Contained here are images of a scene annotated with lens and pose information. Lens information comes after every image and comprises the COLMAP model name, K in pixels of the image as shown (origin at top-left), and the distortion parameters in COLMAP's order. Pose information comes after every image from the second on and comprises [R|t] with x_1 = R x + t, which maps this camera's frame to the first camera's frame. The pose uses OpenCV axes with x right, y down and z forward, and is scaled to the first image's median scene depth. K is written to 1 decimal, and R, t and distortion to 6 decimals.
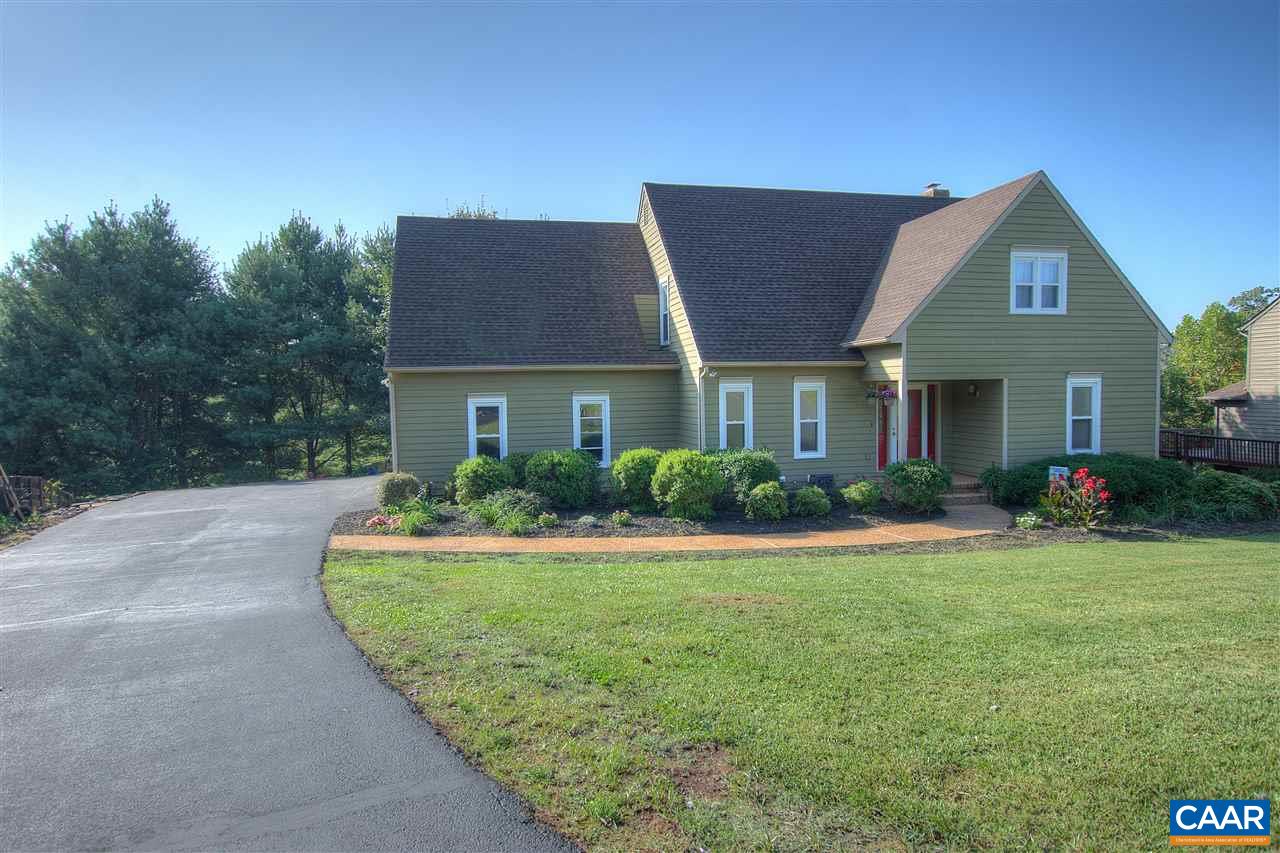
lens RADIAL K [[694.4, 0, 638.8], [0, 694.4, 422.0], [0, 0, 1]] dist [-0.002824, -0.001553]
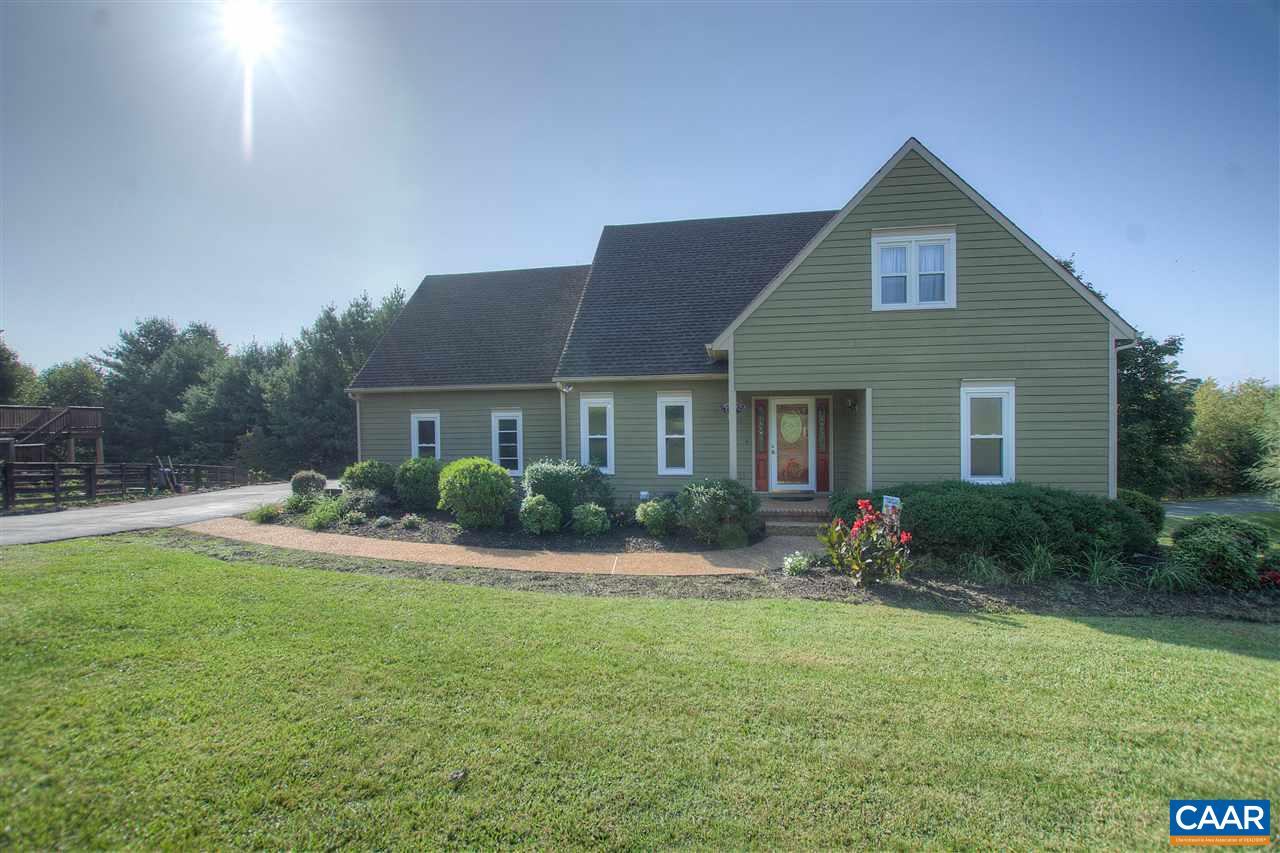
lens RADIAL K [[533.8, 0, 643.7], [0, 533.8, 427.3], [0, 0, 1]] dist [-0.028254, 0.002208]
pose [[0.928202, 0.008459, -0.371981, 0.476776], [-0.020648, 0.999372, -0.028798, 0.008021], [0.371504, 0.034411, 0.927794, 0.282516]]
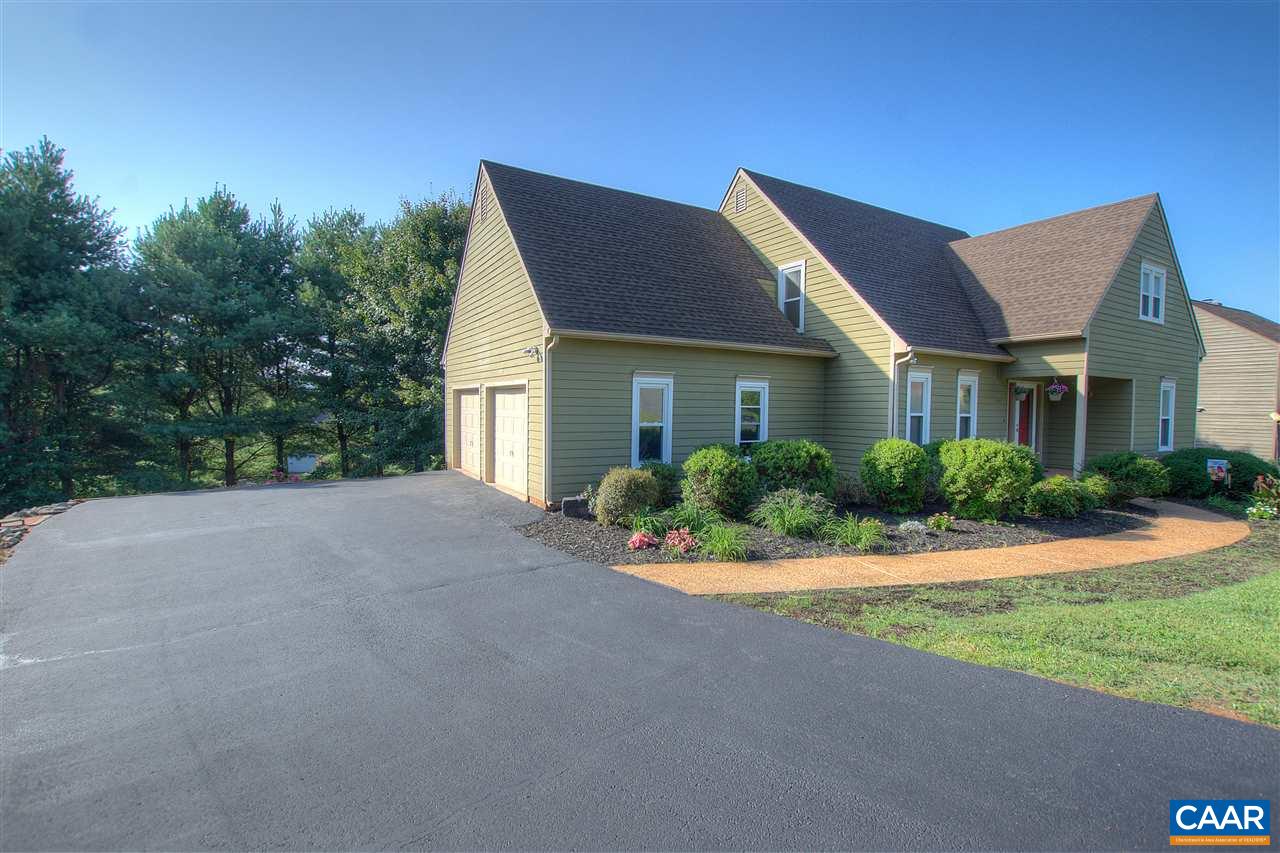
lens RADIAL K [[561.2, 0, 633.7], [0, 561.2, 427.4], [0, 0, 1]] dist [-0.029489, 0.001365]
pose [[0.956085, 0.017613, 0.292560, -0.426898], [-0.013565, 0.999782, -0.015857, 0.033572], [-0.292775, 0.011192, 0.956116, 0.386002]]
